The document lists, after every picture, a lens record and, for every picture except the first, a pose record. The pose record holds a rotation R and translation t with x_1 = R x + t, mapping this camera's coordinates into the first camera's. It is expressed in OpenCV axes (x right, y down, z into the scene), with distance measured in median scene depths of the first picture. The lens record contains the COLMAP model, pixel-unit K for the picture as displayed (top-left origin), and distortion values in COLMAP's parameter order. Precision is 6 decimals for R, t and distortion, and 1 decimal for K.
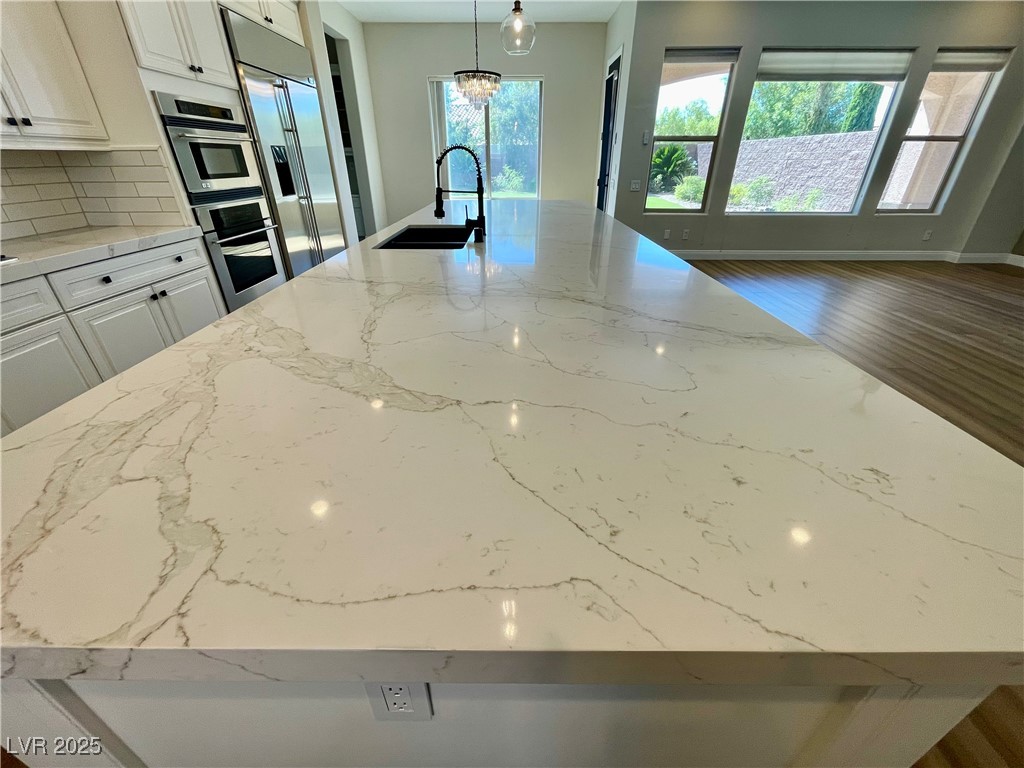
lens RADIAL K [[416.4, 0, 513.7], [0, 416.4, 383.5], [0, 0, 1]] dist [-0.003688, 0.000732]
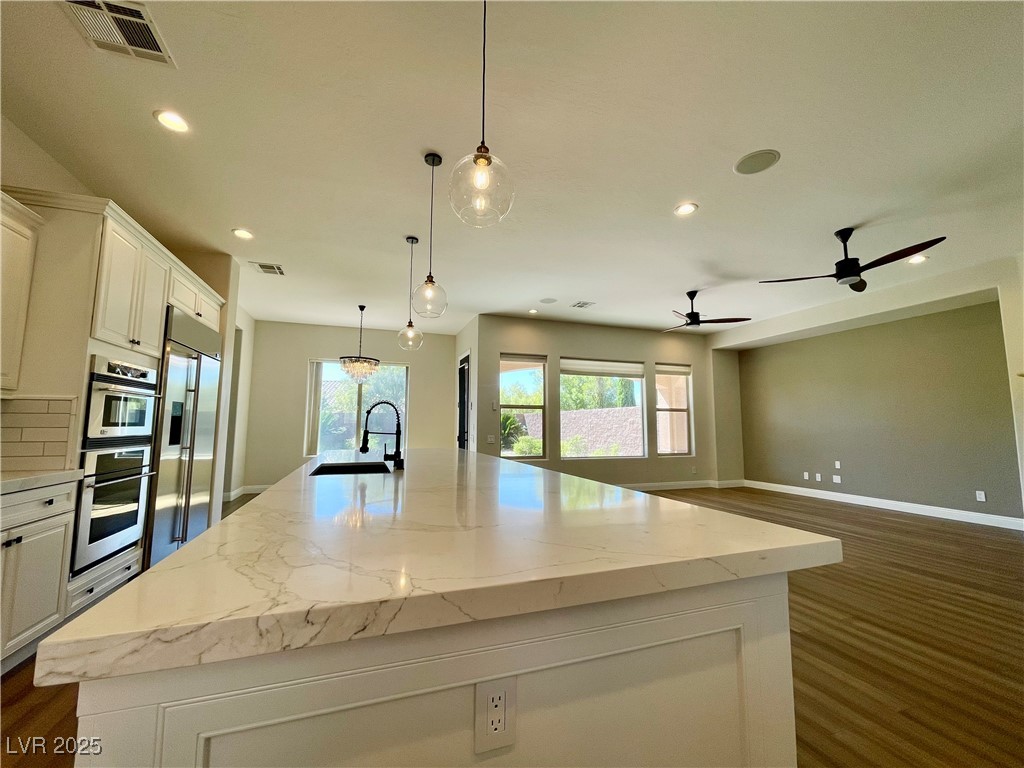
lens RADIAL K [[416.4, 0, 514.2], [0, 416.4, 382.6], [0, 0, 1]] dist [-0.003688, 0.000732]
pose [[0.938636, 0.038216, 0.342785, -0.143228], [0.161704, 0.829090, -0.535220, 0.114827], [-0.304653, 0.557807, 0.772035, -0.138293]]
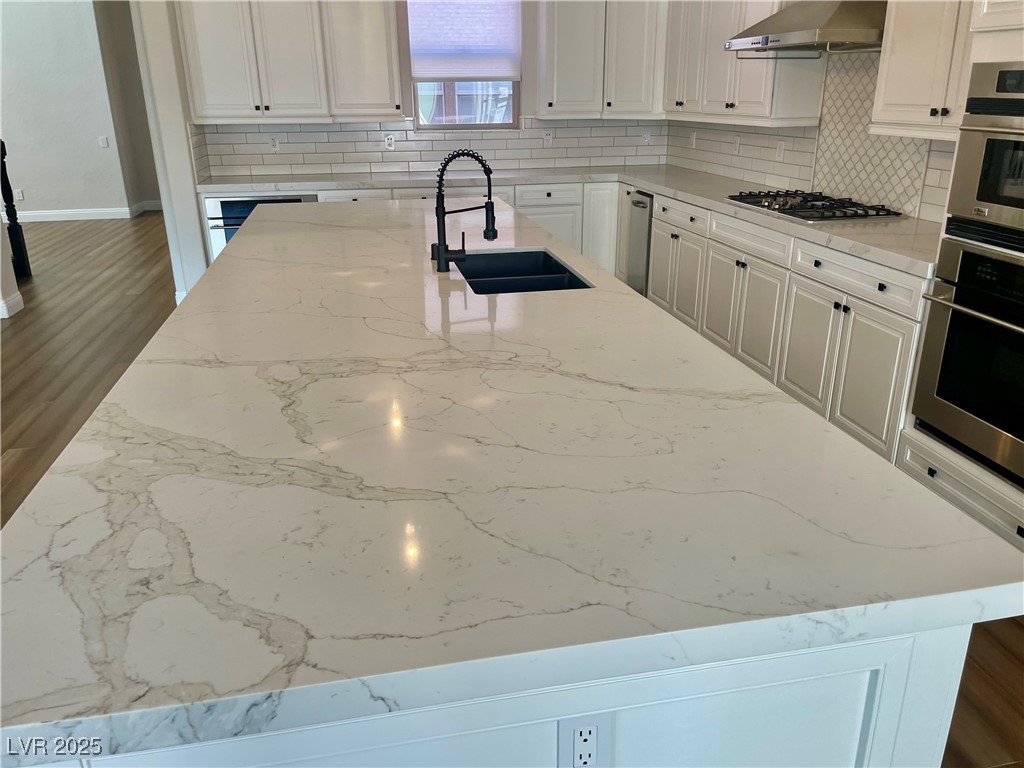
lens RADIAL K [[783.8, 0, 510.6], [0, 783.8, 385.2], [0, 0, 1]] dist [0.085848, -0.113879]
pose [[-0.982182, 0.073369, -0.173018, 0.044792], [-0.081753, 0.662162, 0.744888, -0.958066], [0.169218, 0.745760, -0.644366, 1.583663]]
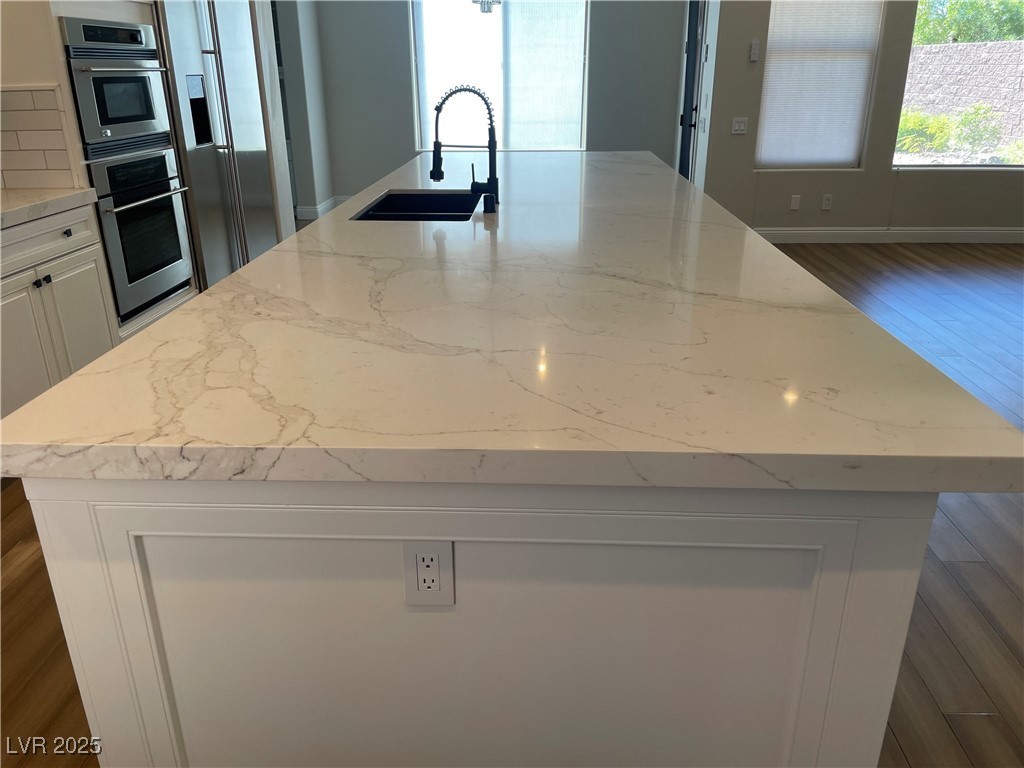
lens RADIAL K [[783.8, 0, 518.0], [0, 783.8, 376.4], [0, 0, 1]] dist [0.085848, -0.113879]
pose [[0.999494, 0.006952, -0.031027, 0.008889], [-0.010879, 0.991683, -0.128240, 0.093859], [0.029877, 0.128513, 0.991258, -0.253202]]
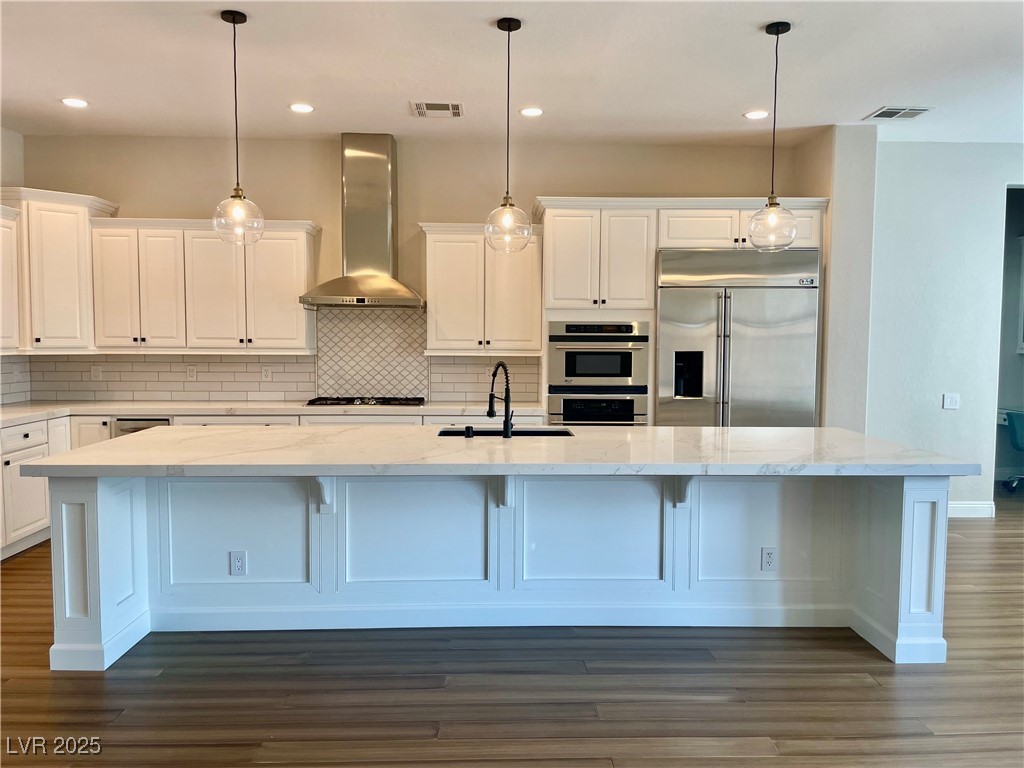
lens RADIAL K [[783.8, 0, 522.3], [0, 783.8, 383.2], [0, 0, 1]] dist [0.085848, -0.113879]
pose [[0.038189, 0.060596, -0.997432, 1.480981], [-0.480749, 0.876166, 0.034822, -0.444866], [0.876026, 0.478185, 0.062591, 0.669042]]
